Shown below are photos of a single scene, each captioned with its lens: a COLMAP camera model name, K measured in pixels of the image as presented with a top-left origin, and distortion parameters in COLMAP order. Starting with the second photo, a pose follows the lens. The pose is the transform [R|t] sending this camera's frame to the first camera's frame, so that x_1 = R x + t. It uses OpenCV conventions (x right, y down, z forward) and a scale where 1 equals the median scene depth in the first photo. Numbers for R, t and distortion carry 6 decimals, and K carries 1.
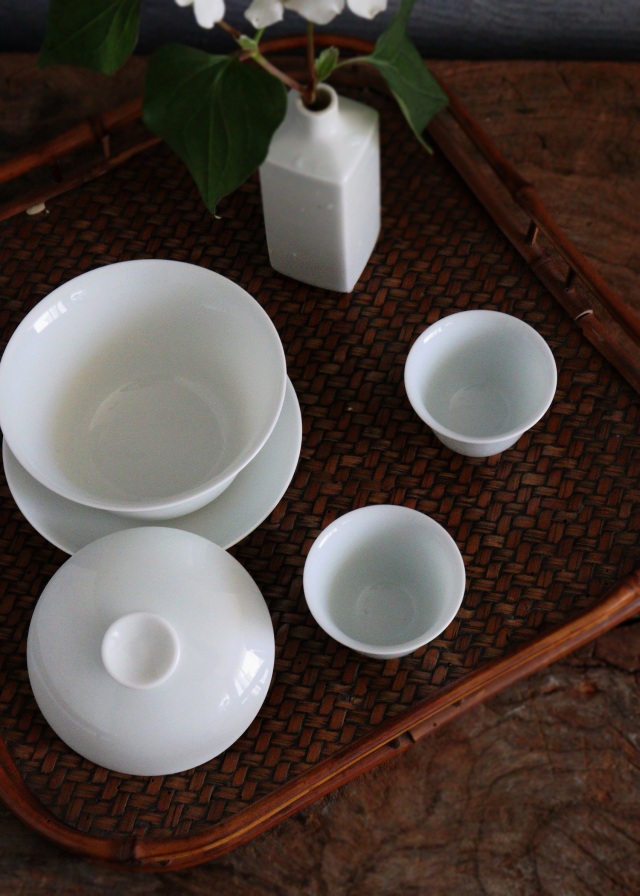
lens RADIAL K [[1745.2, 0, 313.5], [0, 1745.2, 443.0], [0, 0, 1]] dist [0.093467, 0.000000]
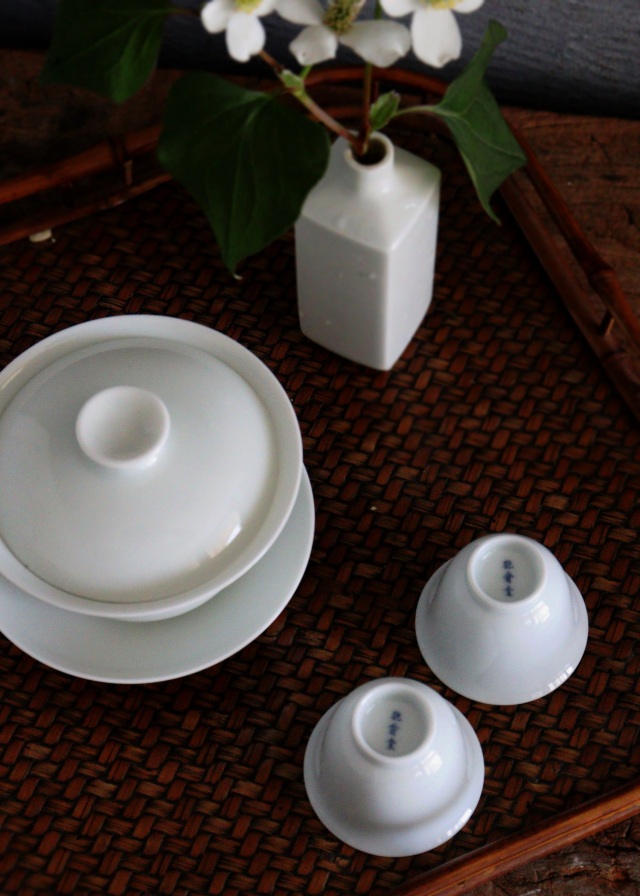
lens RADIAL K [[1773.5, 0, 317.2], [0, 1773.5, 457.0], [0, 0, 1]] dist [0.097302, 0.000000]
pose [[0.994360, 0.102971, -0.025382, 0.013523], [-0.102811, 0.994672, 0.007559, -0.050316], [0.026026, -0.004906, 0.999649, 0.131964]]
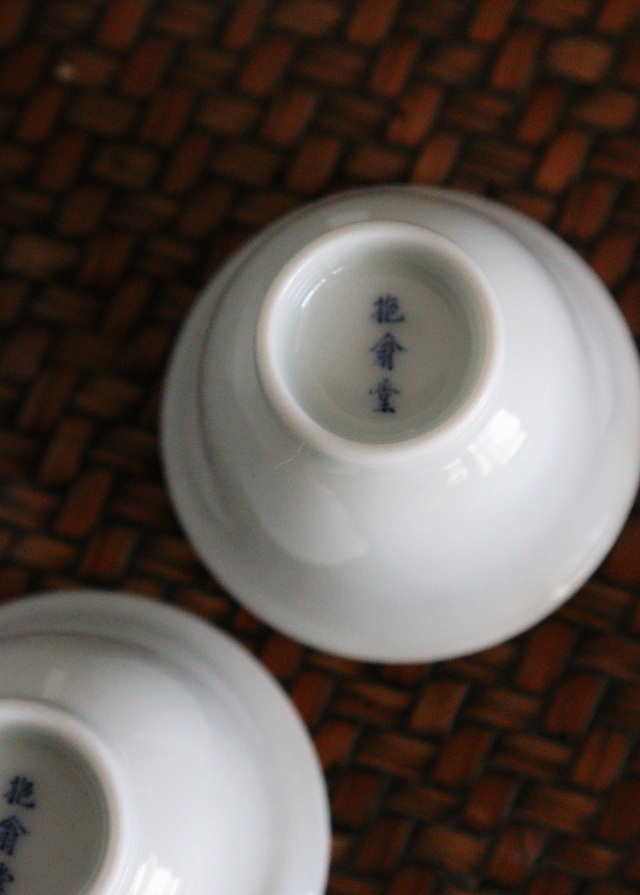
lens RADIAL K [[2131.9, 0, 321.7], [0, 2131.9, 446.6], [0, 0, 1]] dist [-0.019336, 0.000000]
pose [[0.992798, 0.117265, -0.024506, 0.085666], [-0.104819, 0.949340, 0.296256, -0.075564], [0.058005, -0.291553, 0.954794, 0.651529]]
